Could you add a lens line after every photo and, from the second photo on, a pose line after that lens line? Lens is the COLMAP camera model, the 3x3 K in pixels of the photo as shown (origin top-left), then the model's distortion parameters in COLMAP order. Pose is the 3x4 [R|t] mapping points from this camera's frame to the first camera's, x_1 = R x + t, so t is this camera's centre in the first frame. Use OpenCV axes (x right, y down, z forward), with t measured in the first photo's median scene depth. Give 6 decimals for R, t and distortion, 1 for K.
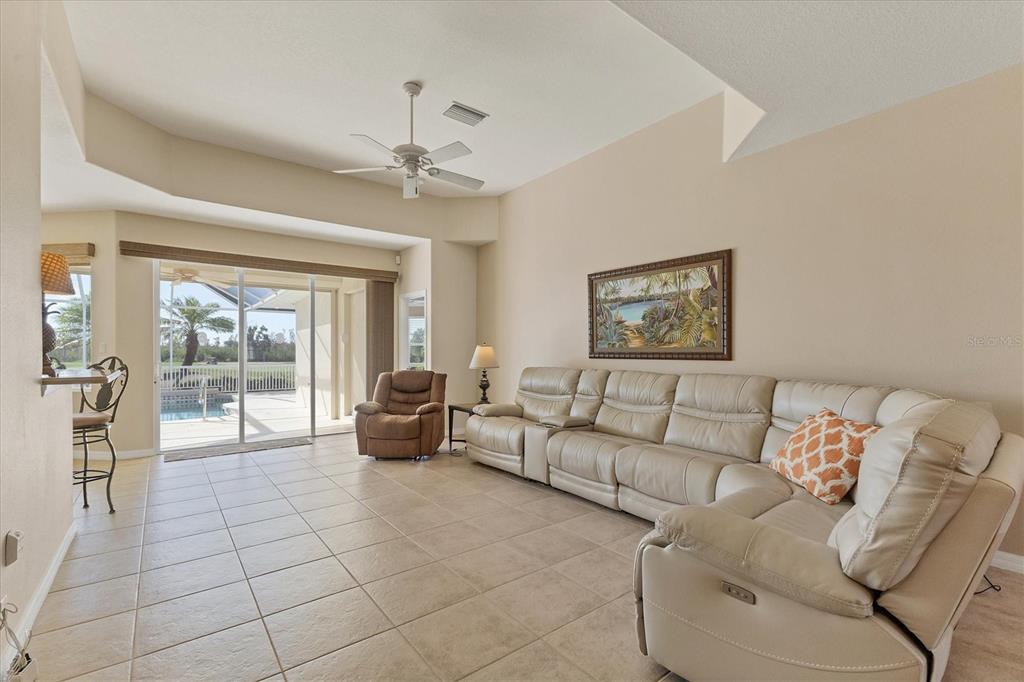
lens RADIAL K [[459.3, 0, 513.7], [0, 459.3, 348.4], [0, 0, 1]] dist [0.005044, 0.001837]
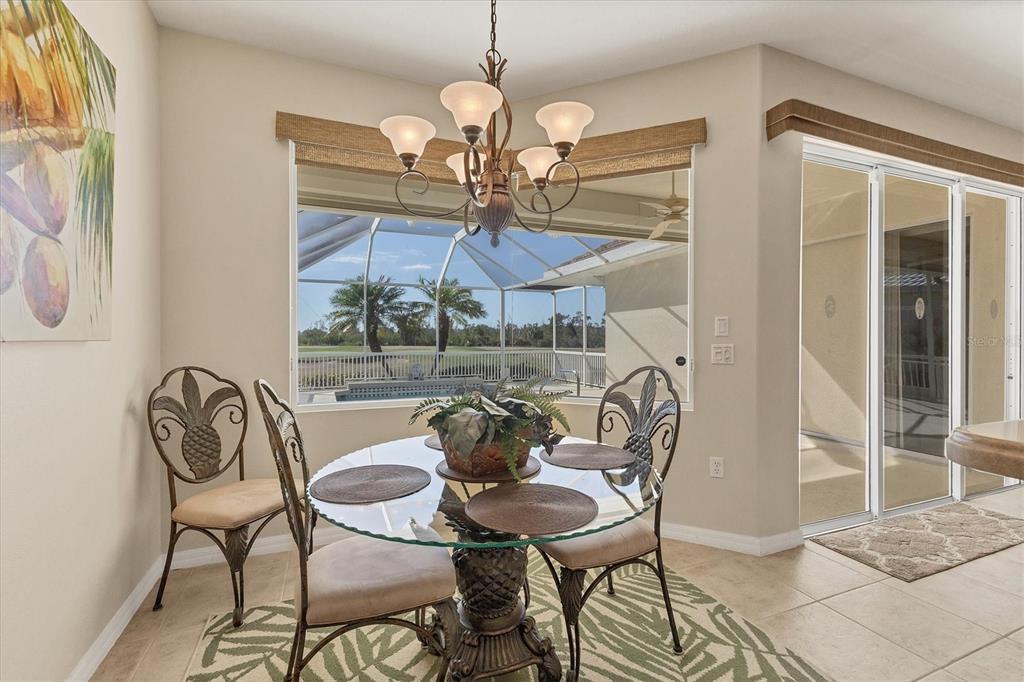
lens RADIAL K [[459.3, 0, 512.4], [0, 459.3, 336.8], [0, 0, 1]] dist [0.005044, 0.001837]
pose [[0.963655, 0.000230, -0.267150, -1.020223], [0.001273, 0.999984, 0.005451, 0.008739], [0.267148, -0.005593, 0.963639, 0.473043]]
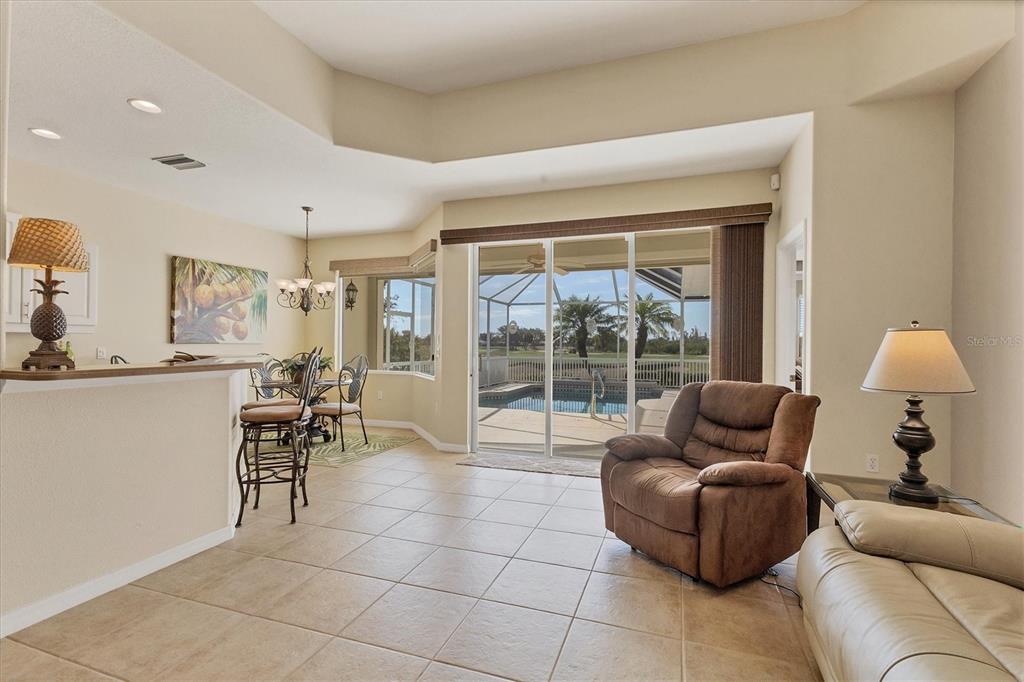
lens RADIAL K [[459.3, 0, 518.3], [0, 459.3, 344.0], [0, 0, 1]] dist [0.005044, 0.001837]
pose [[0.544761, 0.004815, -0.838577, 0.073618], [-0.004529, 0.999986, 0.002800, 0.007310], [0.838579, 0.002273, 0.544775, 0.611901]]
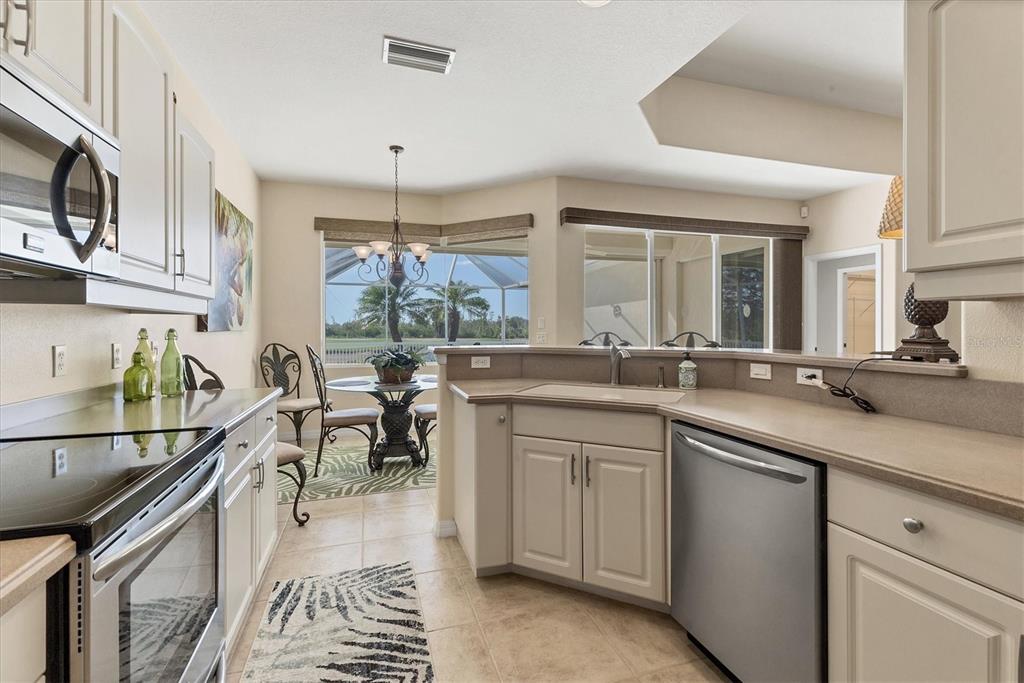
lens RADIAL K [[459.3, 0, 503.0], [0, 459.3, 330.8], [0, 0, 1]] dist [0.005044, 0.001837]
pose [[0.935155, 0.000315, -0.354237, -0.654586], [0.002953, 0.999958, 0.008685, 0.007308], [0.354225, -0.009168, 0.935115, 0.086489]]
